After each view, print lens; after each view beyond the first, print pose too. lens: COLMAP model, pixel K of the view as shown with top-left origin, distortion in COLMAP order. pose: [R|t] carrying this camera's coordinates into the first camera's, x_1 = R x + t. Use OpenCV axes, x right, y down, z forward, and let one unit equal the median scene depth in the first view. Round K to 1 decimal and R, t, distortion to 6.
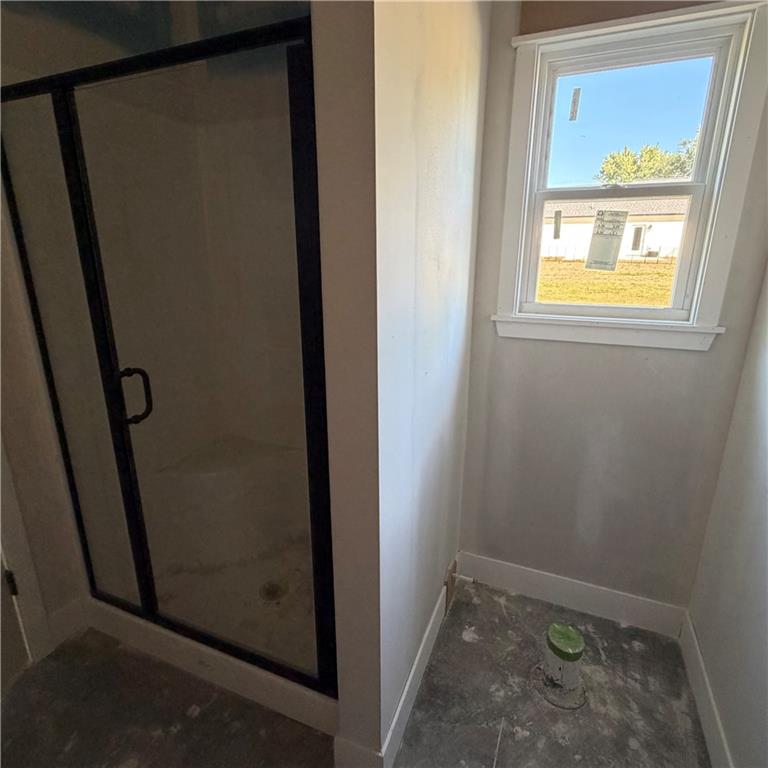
lens RADIAL K [[459.0, 0, 385.0], [0, 459.0, 383.4], [0, 0, 1]] dist [-0.002674, 0.000084]
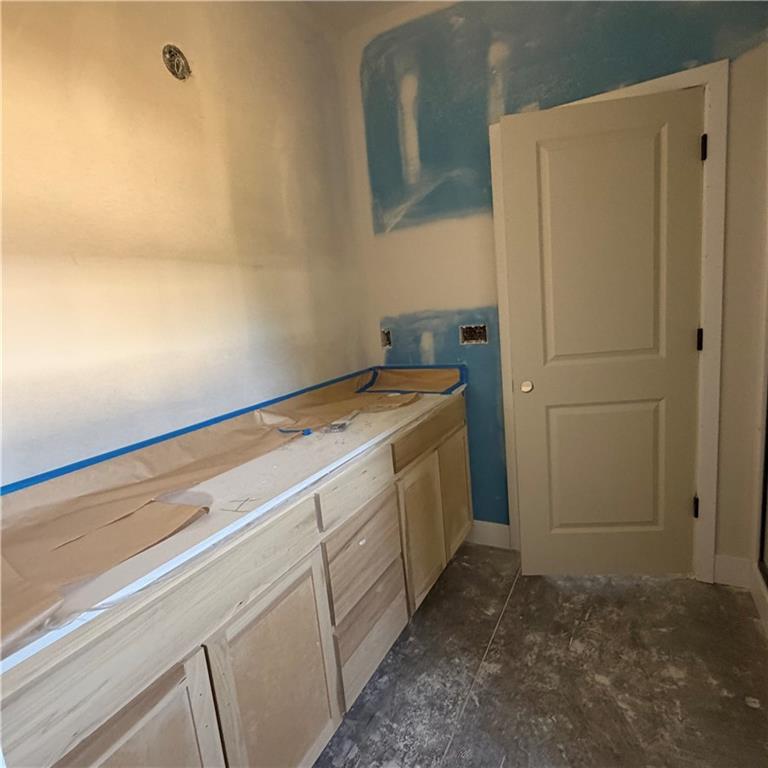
lens RADIAL K [[459.0, 0, 385.0], [0, 459.0, 383.4], [0, 0, 1]] dist [-0.002674, 0.000084]
pose [[-0.086686, 0.173486, -0.981014, 0.430431], [-0.188870, 0.964000, 0.187166, 0.021369], [0.978168, 0.201509, -0.050799, 0.126010]]
